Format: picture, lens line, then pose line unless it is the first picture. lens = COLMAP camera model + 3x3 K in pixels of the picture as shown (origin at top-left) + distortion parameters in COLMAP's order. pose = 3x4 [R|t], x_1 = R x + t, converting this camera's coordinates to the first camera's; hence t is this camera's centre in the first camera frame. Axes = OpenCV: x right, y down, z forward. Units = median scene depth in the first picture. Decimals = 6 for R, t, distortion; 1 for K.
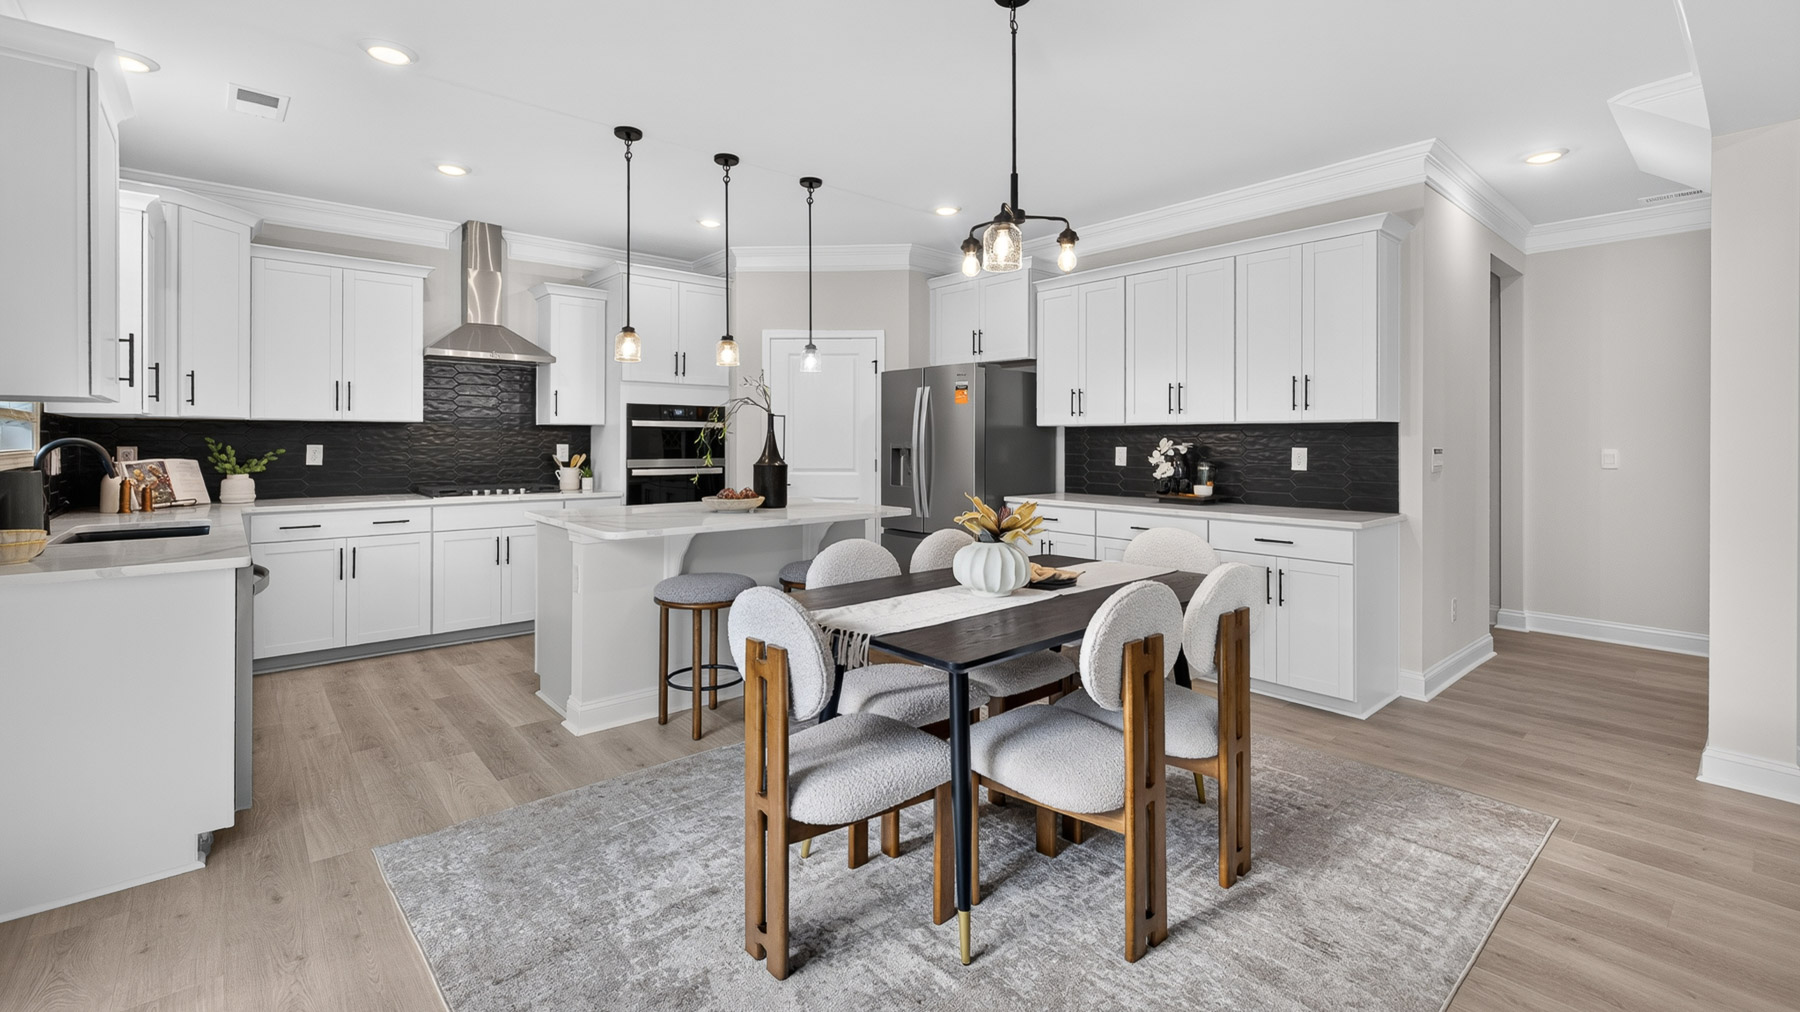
lens RADIAL K [[768.1, 0, 899.4], [0, 768.1, 436.4], [0, 0, 1]] dist [0.001377, 0.000120]
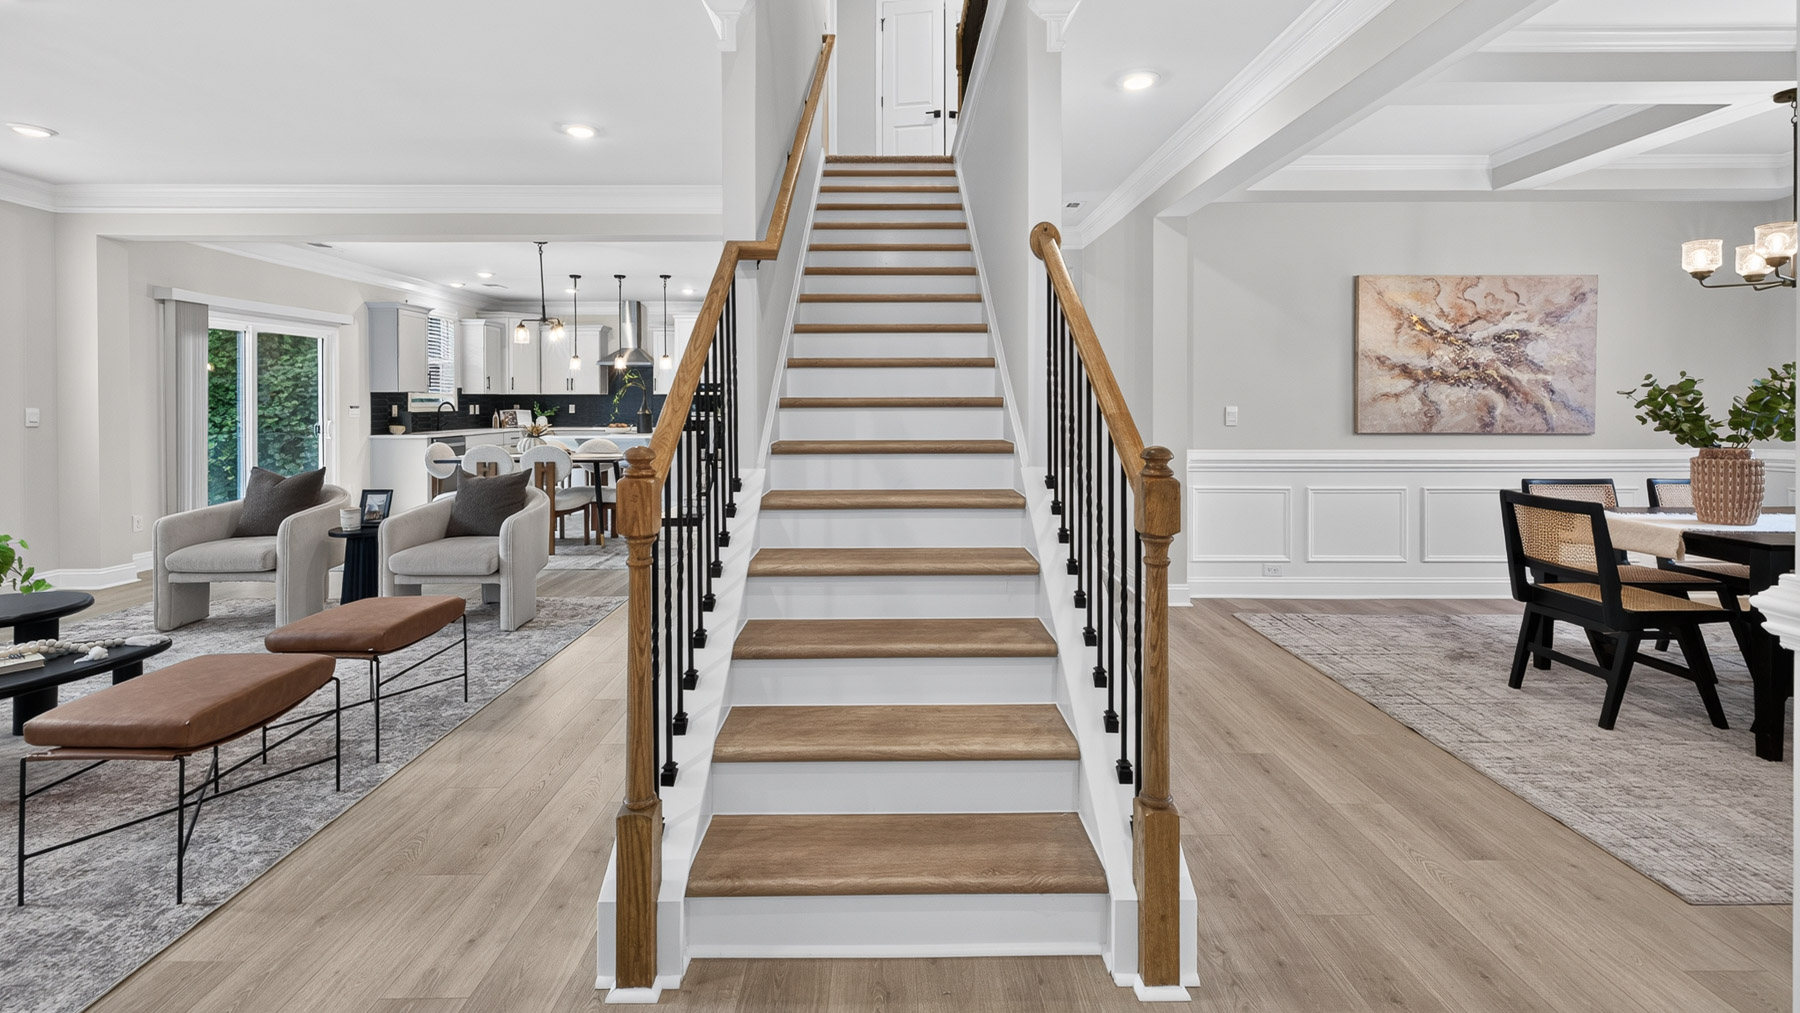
lens RADIAL K [[758.7, 0, 898.6], [0, 758.7, 404.3], [0, 0, 1]] dist [0.001766, 0.000150]
pose [[0.758330, -0.001035, -0.651870, 1.529421], [0.006477, 0.999961, 0.005947, 0.002478], [0.651839, -0.008732, 0.758307, -0.130651]]
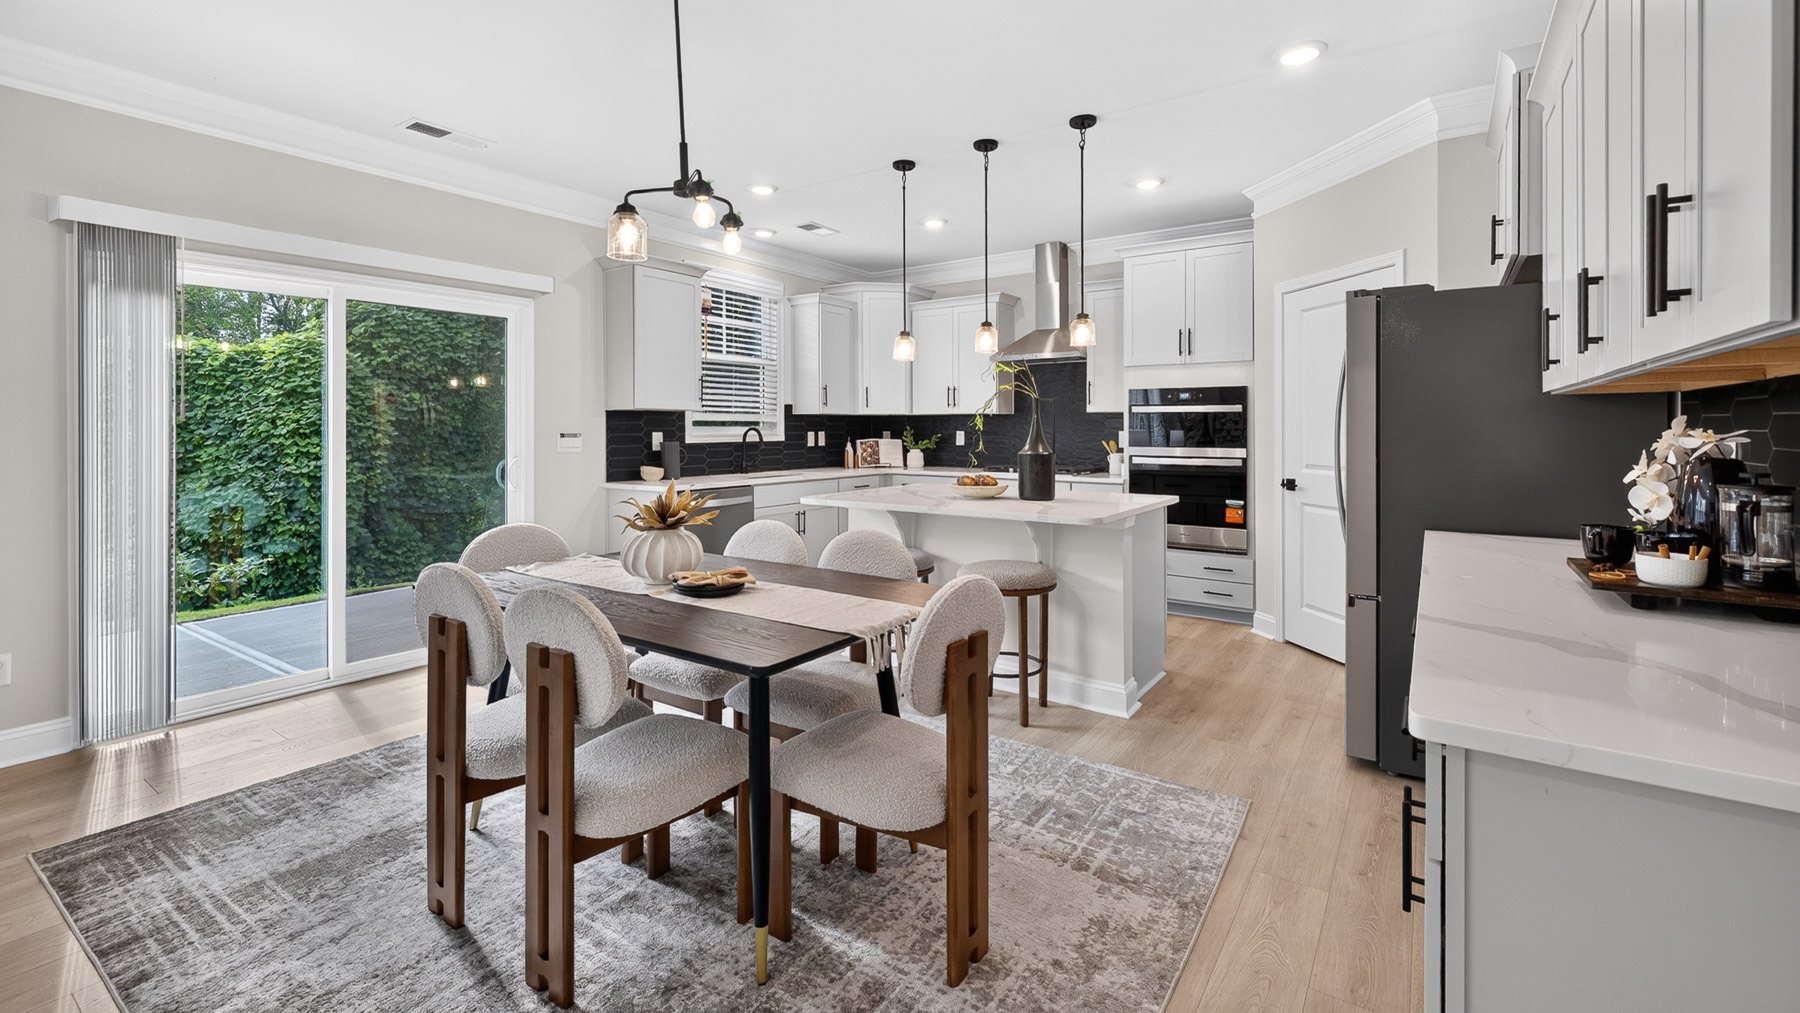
lens RADIAL K [[755.8, 0, 898.8], [0, 755.8, 435.6], [0, 0, 1]] dist [0.000243, -0.000023]
pose [[0.233745, 0.006814, -0.972274, 0.582521], [0.007205, 0.999936, 0.008740, 0.006069], [0.972271, -0.009049, 0.233681, 0.543559]]
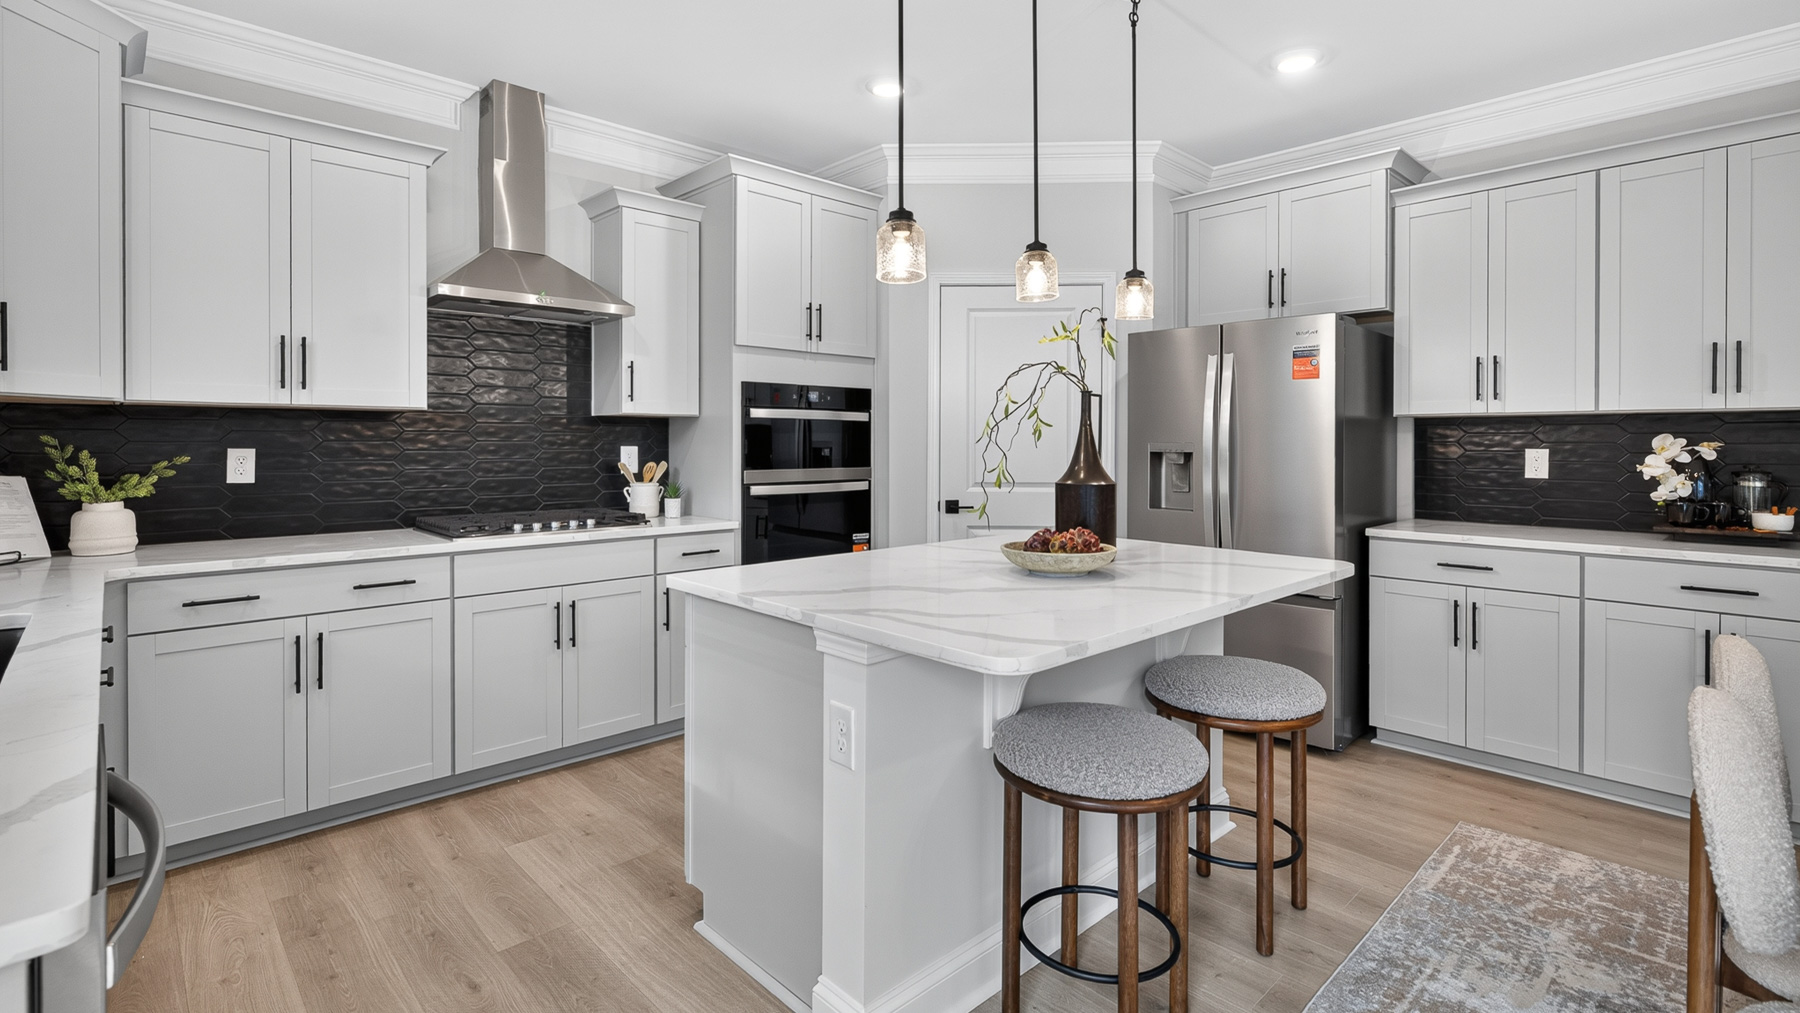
lens RADIAL K [[835.1, 0, 895.3], [0, 835.1, 443.7], [0, 0, 1]] dist [0.000685, 0.000472]
pose [[0.999412, -0.001935, 0.034228, -0.282517], [0.001639, 0.999961, 0.008661, 0.002711], [-0.034243, -0.008599, 0.999377, 0.344608]]
